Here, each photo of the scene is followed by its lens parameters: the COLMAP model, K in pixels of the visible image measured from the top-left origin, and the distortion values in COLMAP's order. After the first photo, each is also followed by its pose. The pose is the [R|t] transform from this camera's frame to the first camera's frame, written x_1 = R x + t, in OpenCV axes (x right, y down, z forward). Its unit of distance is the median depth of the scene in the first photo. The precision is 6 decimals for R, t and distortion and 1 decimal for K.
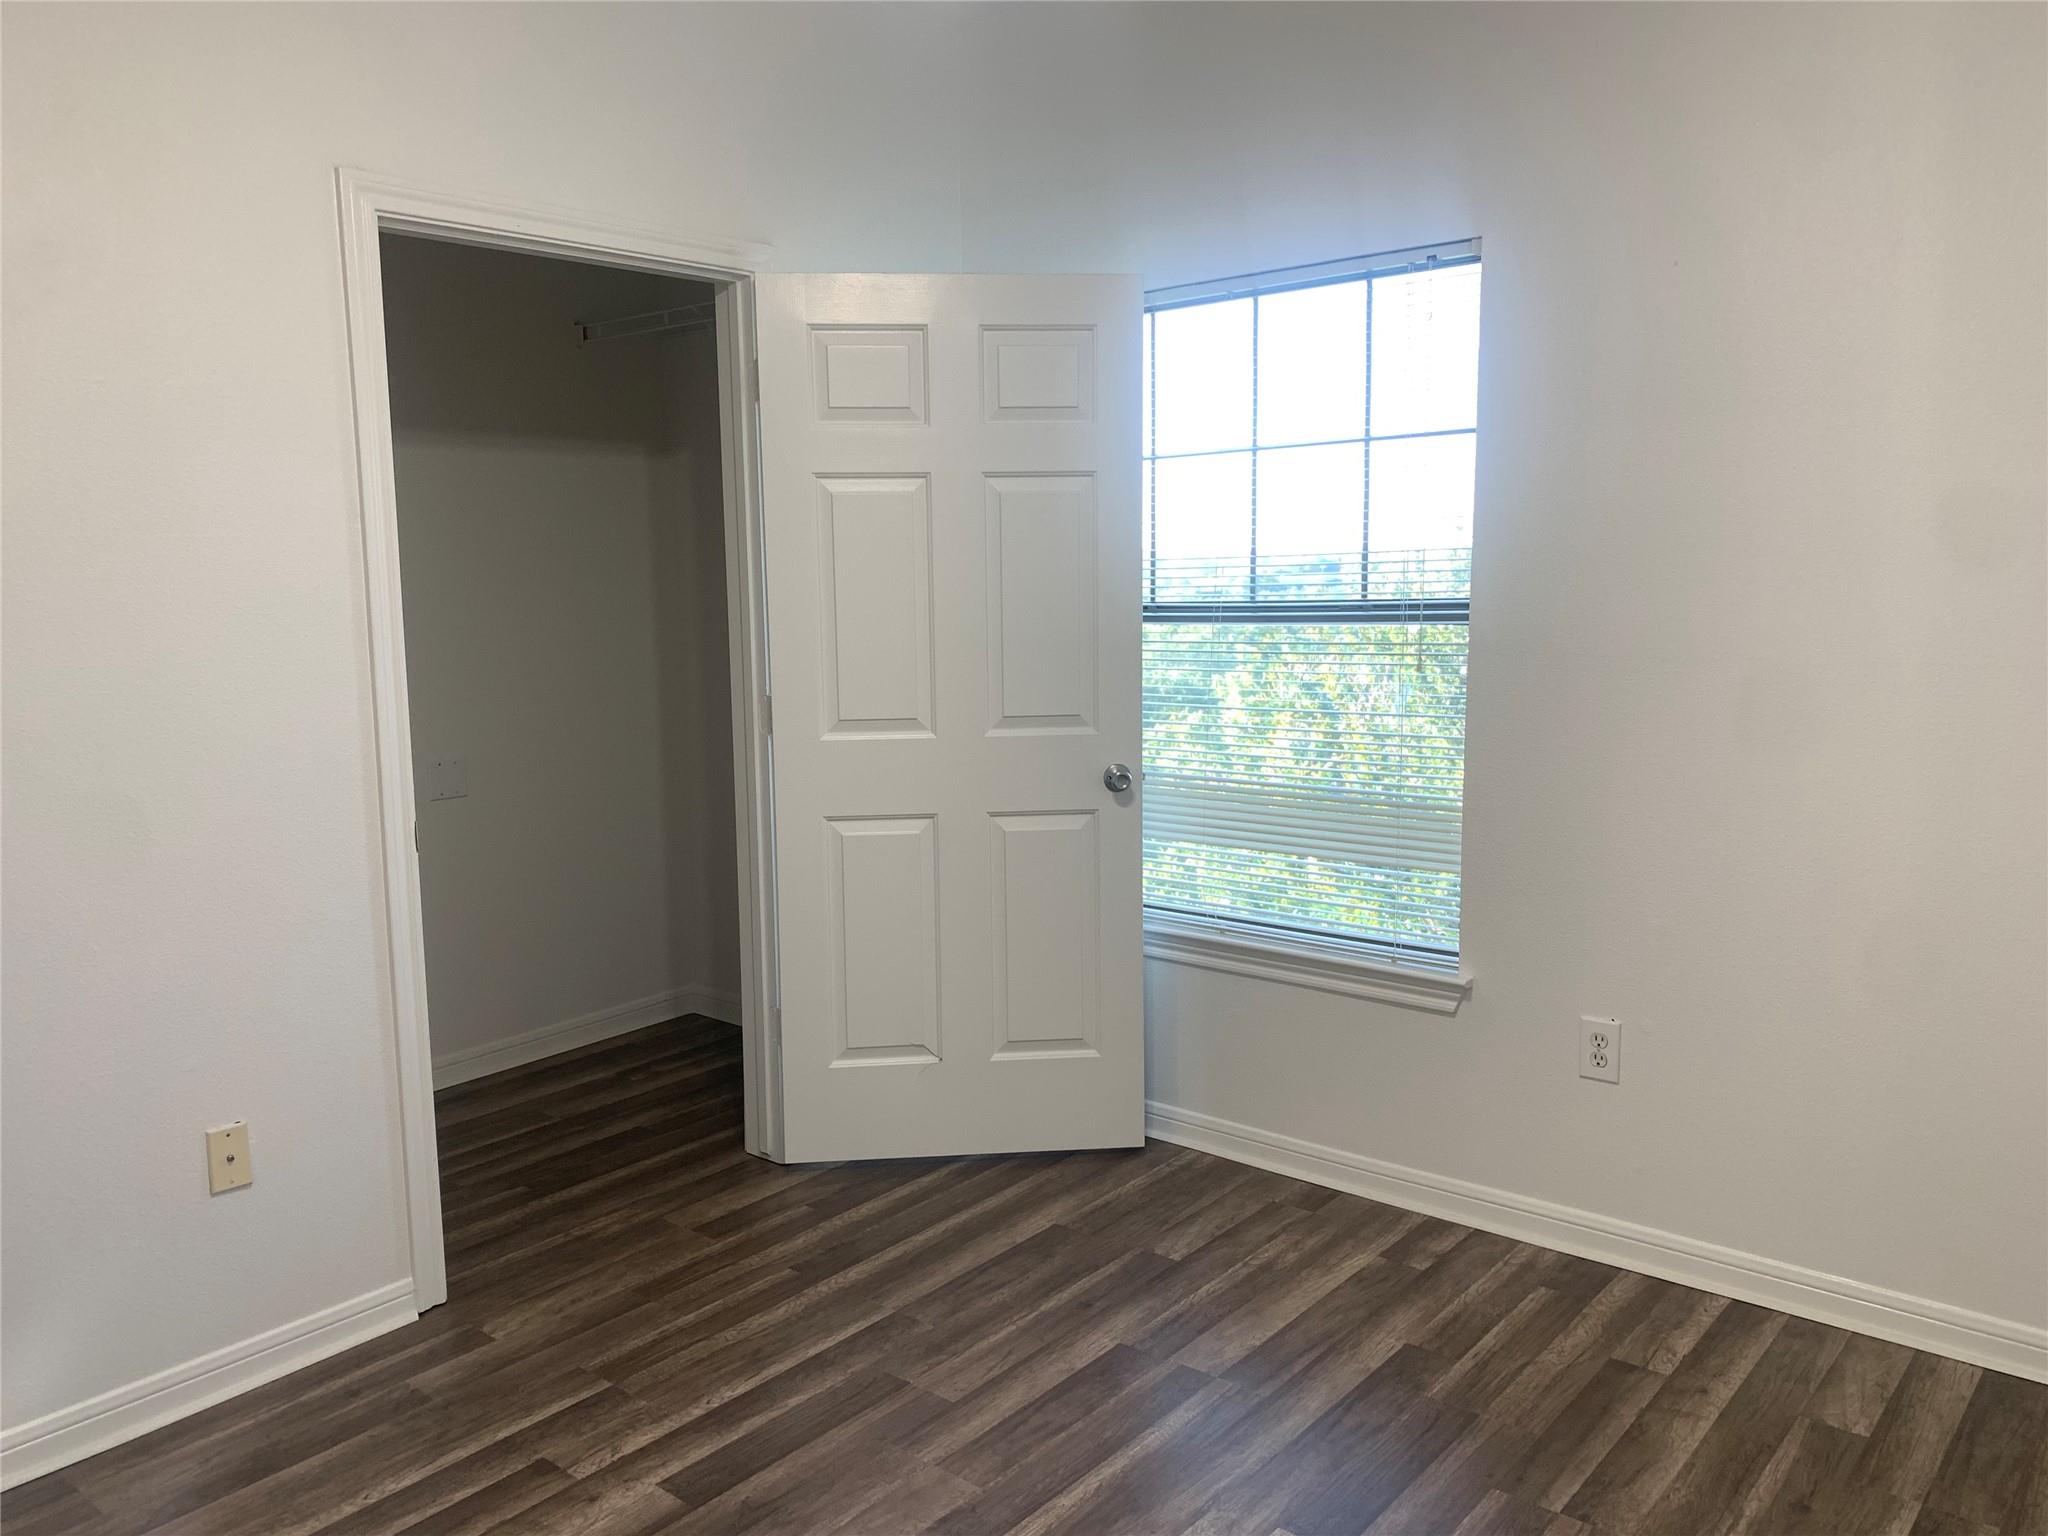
lens RADIAL K [[1539.0, 0, 997.8], [0, 1539.0, 793.2], [0, 0, 1]] dist [0.006247, 0.006451]
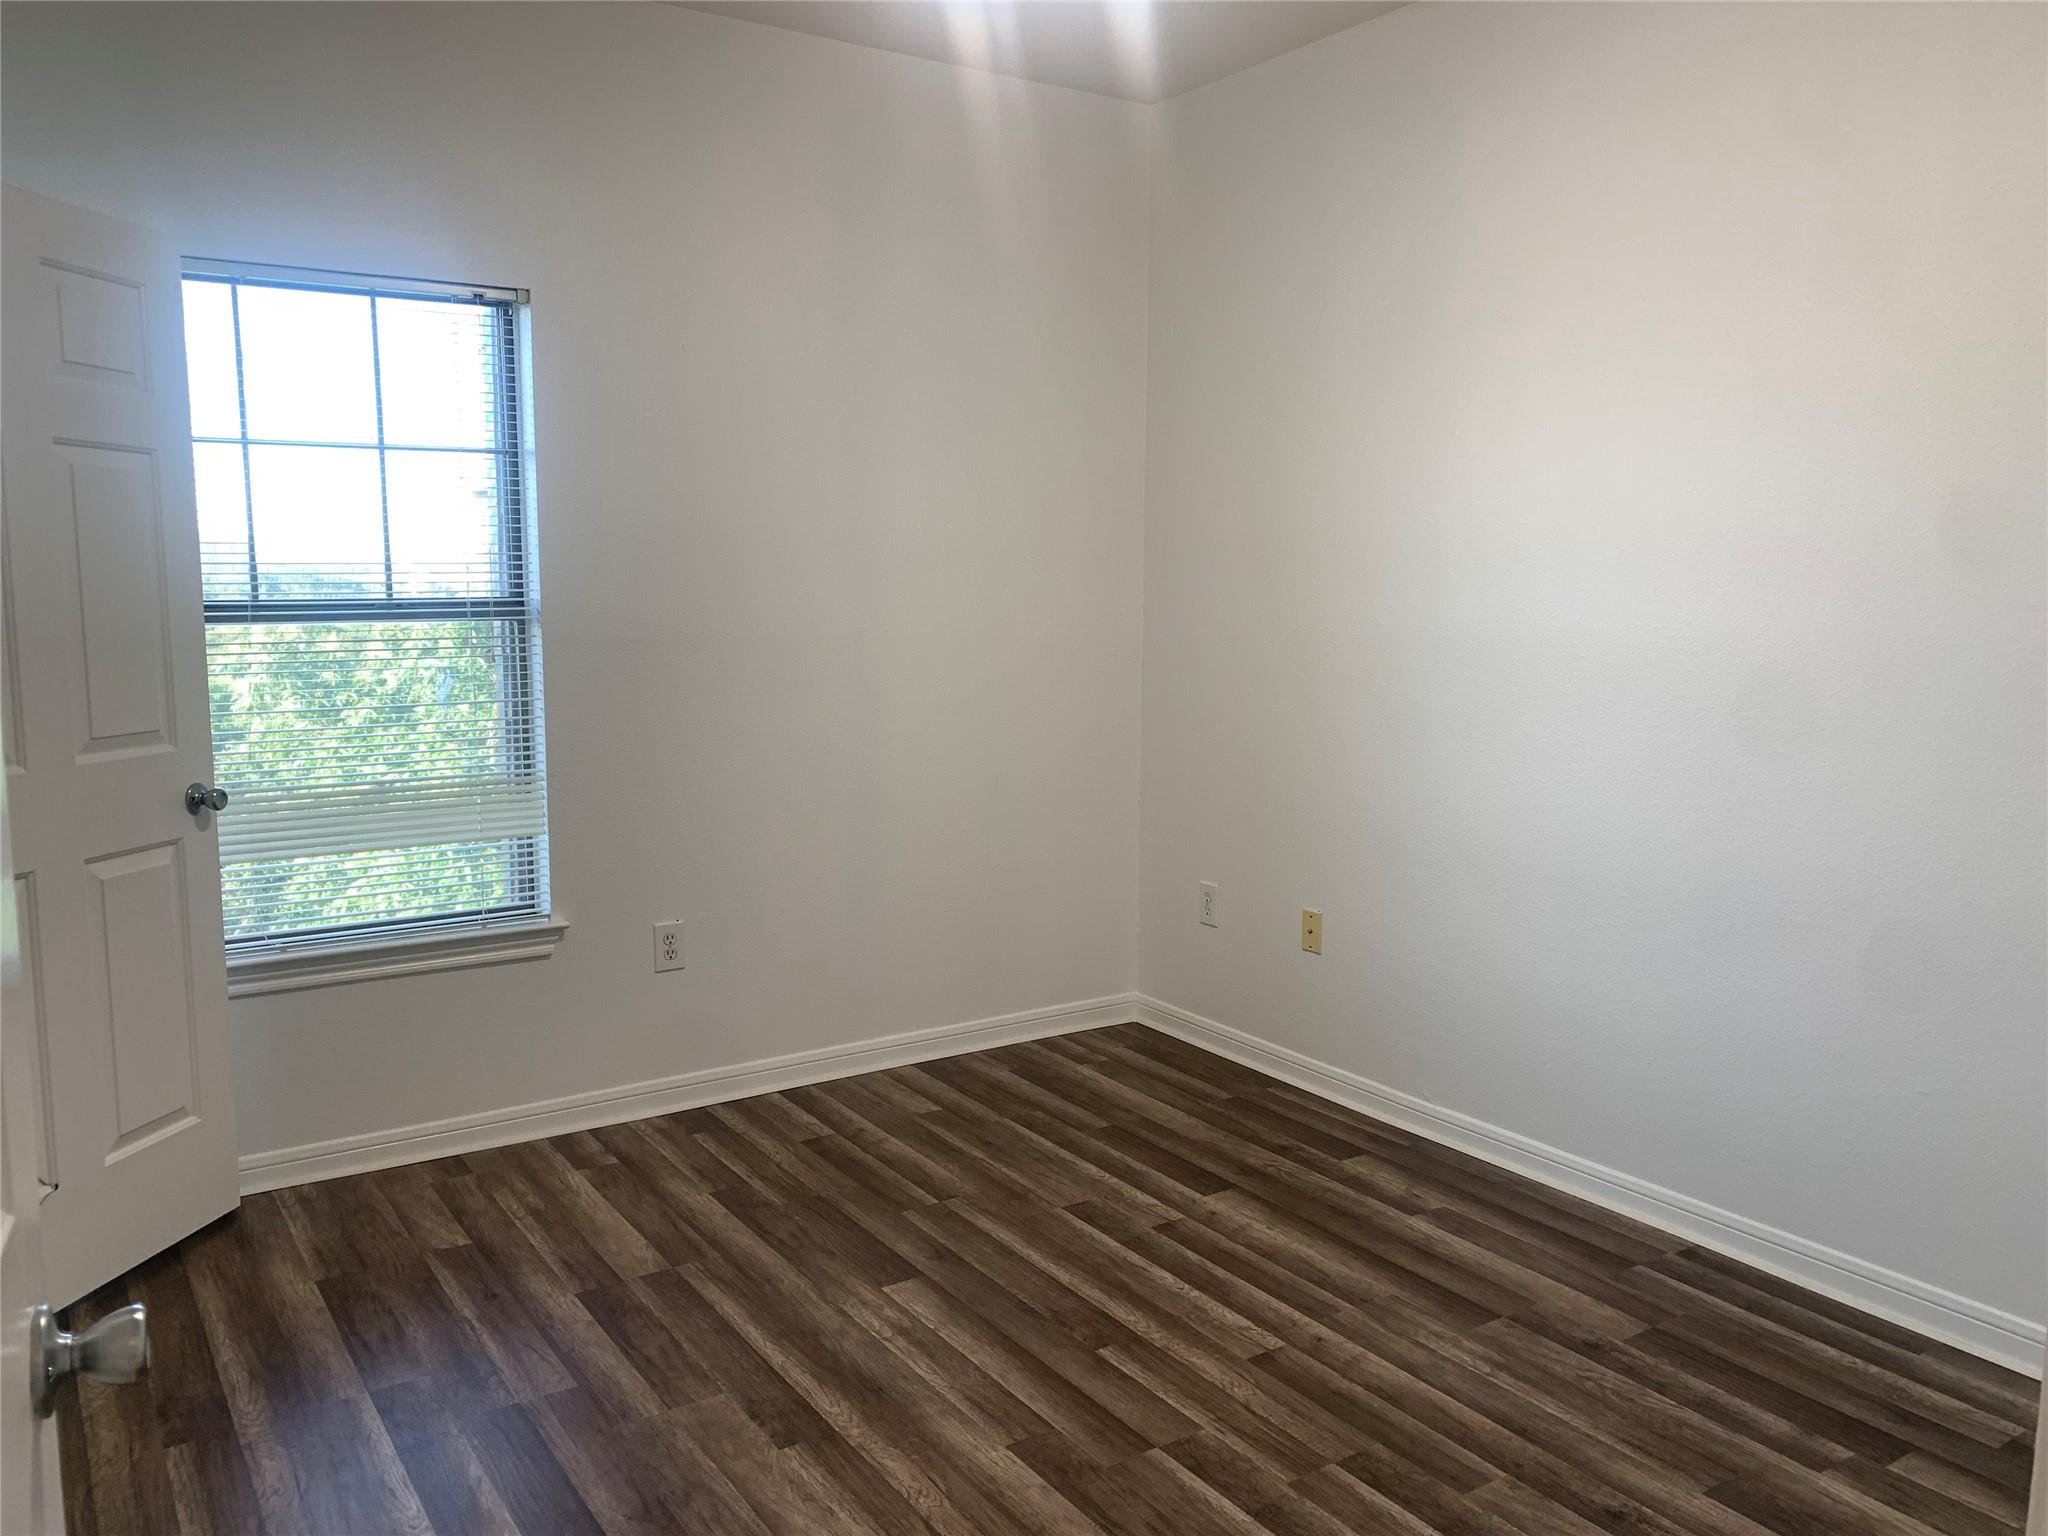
lens RADIAL K [[1571.5, 0, 1007.6], [0, 1571.5, 760.9], [0, 0, 1]] dist [0.072018, -0.111240]
pose [[0.280792, -0.097672, 0.954786, -0.738130], [0.130396, 0.989467, 0.062871, -0.031155], [-0.950869, 0.106847, 0.290571, 0.317641]]
